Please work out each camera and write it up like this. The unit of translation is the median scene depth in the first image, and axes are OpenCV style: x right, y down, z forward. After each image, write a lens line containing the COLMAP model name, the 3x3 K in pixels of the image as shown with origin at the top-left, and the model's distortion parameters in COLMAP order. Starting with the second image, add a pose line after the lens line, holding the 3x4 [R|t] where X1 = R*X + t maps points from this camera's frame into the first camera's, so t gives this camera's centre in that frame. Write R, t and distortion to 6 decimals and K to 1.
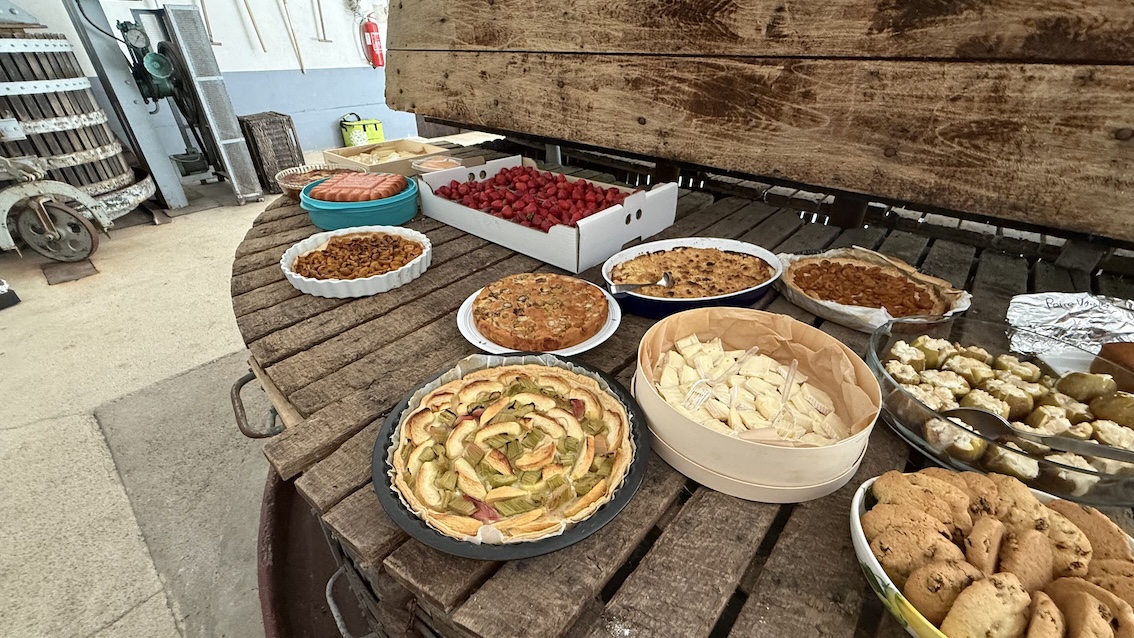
lens RADIAL K [[455.0, 0, 560.8], [0, 455.0, 317.2], [0, 0, 1]] dist [-0.000124, 0.000560]
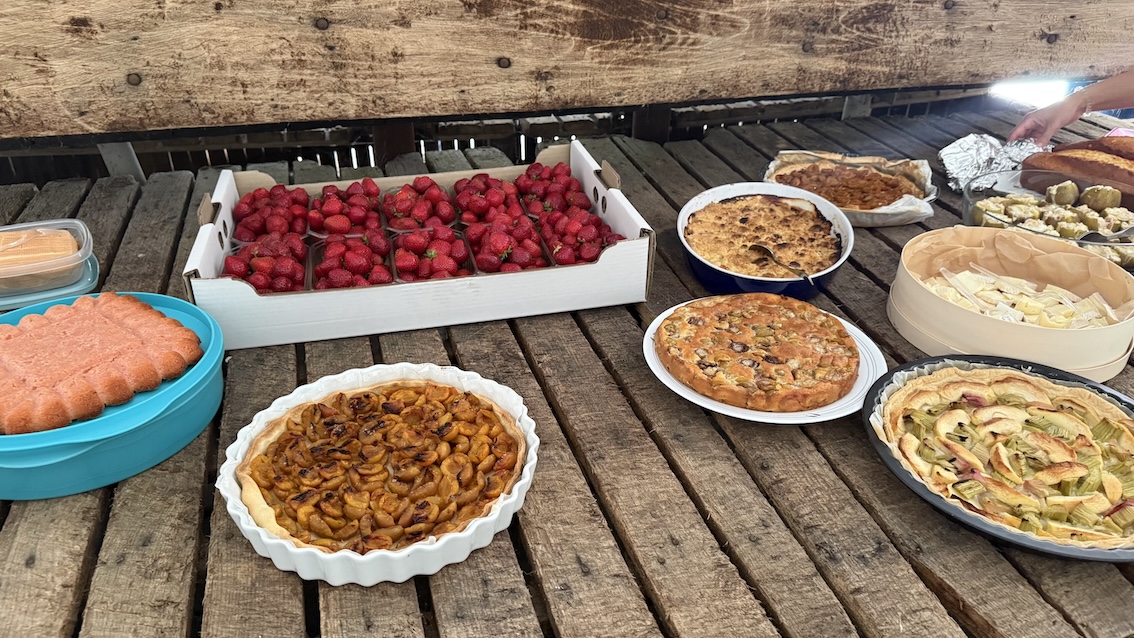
lens RADIAL K [[807.1, 0, 562.0], [0, 807.1, 311.3], [0, 0, 1]] dist [0.029264, -0.050241]
pose [[0.563084, -0.404121, 0.720849, -0.811575], [0.428161, 0.888736, 0.163788, -0.300492], [-0.706835, 0.216413, 0.673461, 0.282475]]
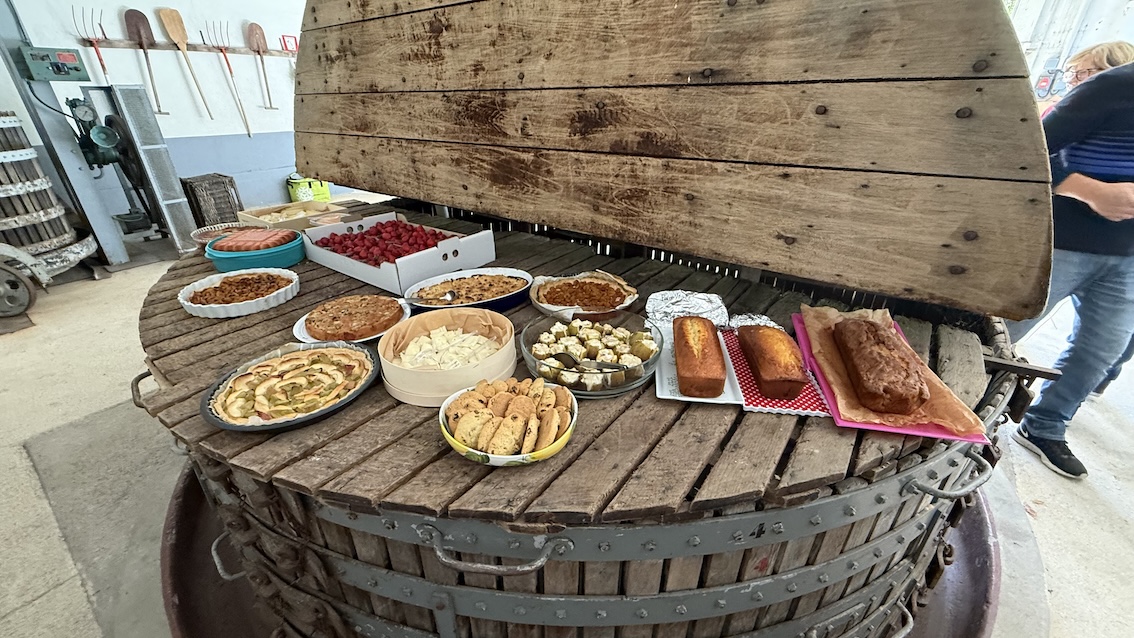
lens RADIAL K [[455.0, 0, 560.8], [0, 455.0, 317.2], [0, 0, 1]] dist [-0.000124, 0.000560]
pose [[0.996790, -0.041700, 0.068348, 0.395686], [0.047958, 0.994543, -0.092646, 0.115211], [-0.064111, 0.095626, 0.993351, -0.394643]]
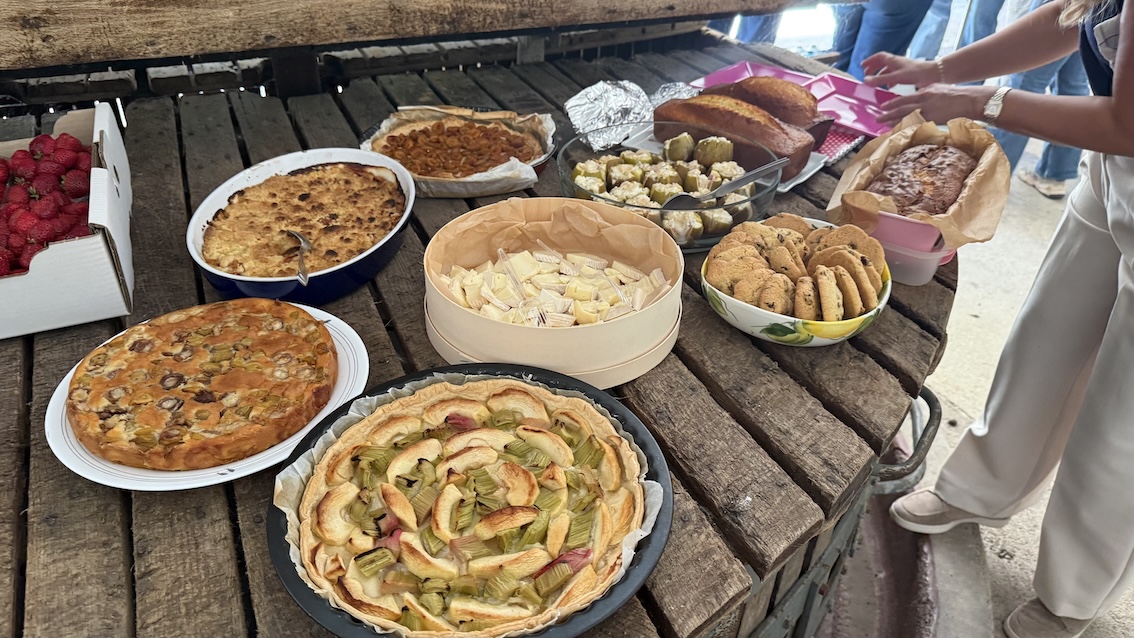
lens RADIAL K [[804.2, 0, 560.3], [0, 804.2, 319.5], [0, 0, 1]] dist [0.125356, -0.178605]
pose [[0.408983, -0.496572, 0.765604, -0.441893], [0.454618, 0.838326, 0.300885, -0.136288], [-0.791237, 0.225000, 0.568612, 0.078794]]
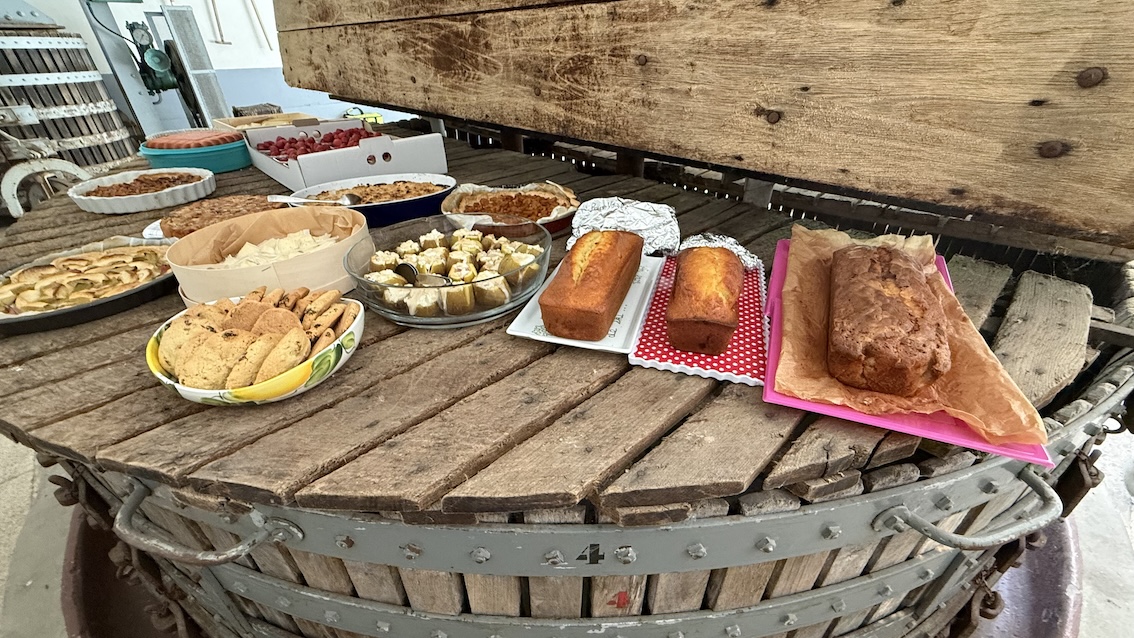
lens RADIAL K [[455.0, 0, 560.8], [0, 455.0, 317.2], [0, 0, 1]] dist [-0.000124, 0.000560]
pose [[0.995941, 0.032141, -0.084070, 0.732612], [-0.032443, 0.999471, -0.002227, 0.171870], [0.083954, 0.004946, 0.996457, -0.115691]]
